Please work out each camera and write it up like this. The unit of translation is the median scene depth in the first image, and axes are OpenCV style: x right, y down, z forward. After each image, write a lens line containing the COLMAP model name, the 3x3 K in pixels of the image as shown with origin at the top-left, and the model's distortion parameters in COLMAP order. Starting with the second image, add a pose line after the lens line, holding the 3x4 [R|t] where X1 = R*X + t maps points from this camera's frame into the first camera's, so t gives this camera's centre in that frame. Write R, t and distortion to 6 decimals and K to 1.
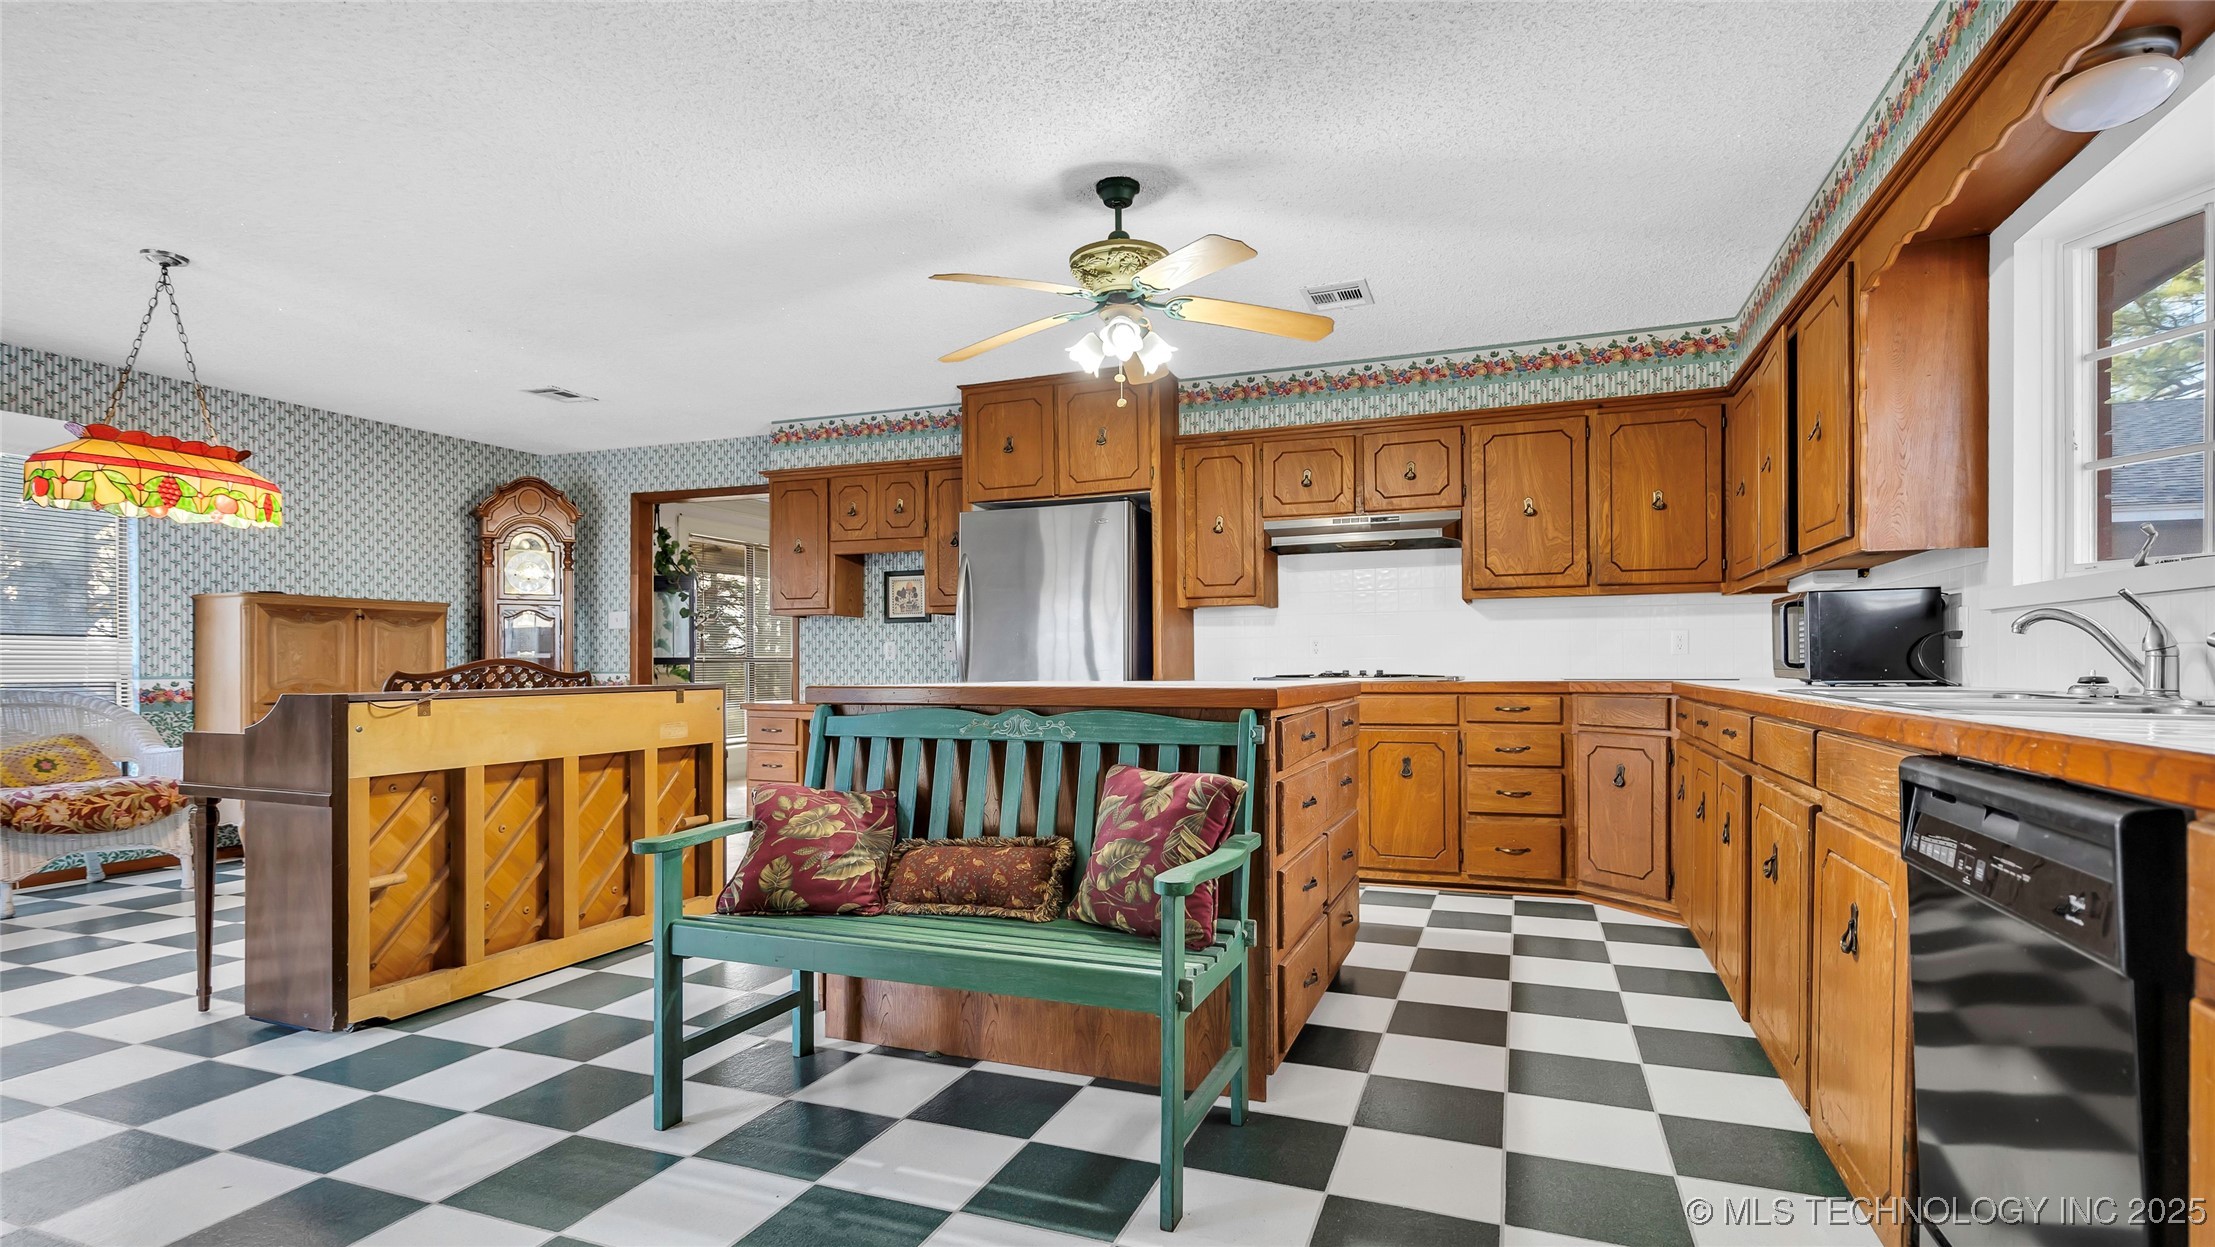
lens RADIAL K [[1052.9, 0, 1106.0], [0, 1052.9, 645.5], [0, 0, 1]] dist [-0.016373, 0.000551]
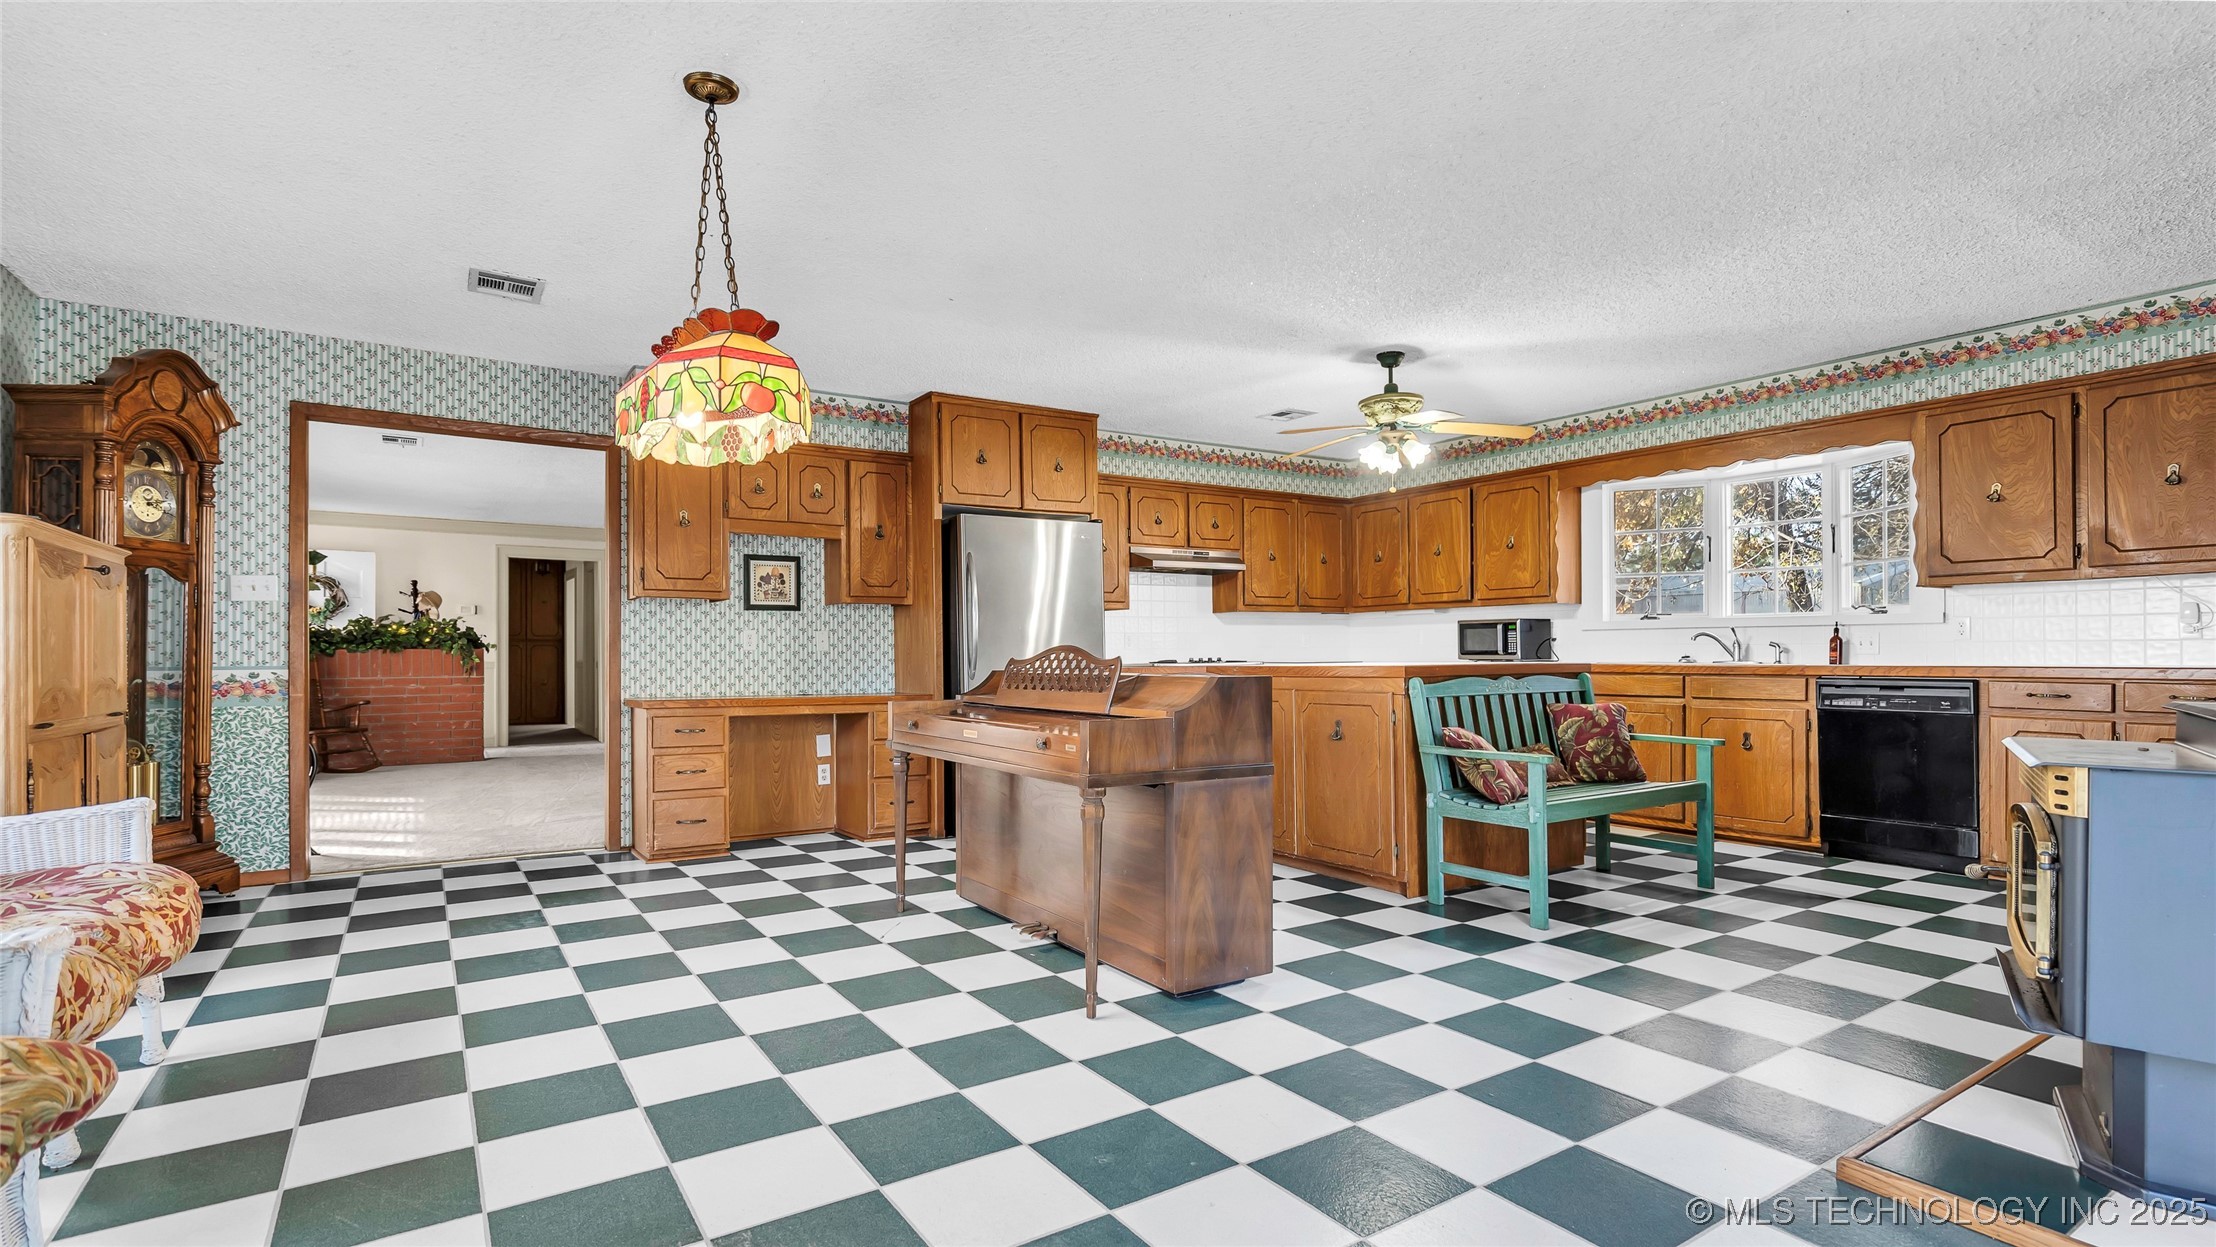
lens RADIAL K [[1067.1, 0, 1110.0], [0, 1067.1, 612.7], [0, 0, 1]] dist [-0.001122, 0.000603]
pose [[0.582129, 0.033816, 0.812393, -0.921561], [-0.011379, 0.999376, -0.033445, 0.010159], [-0.813017, 0.010226, 0.582151, 0.236487]]
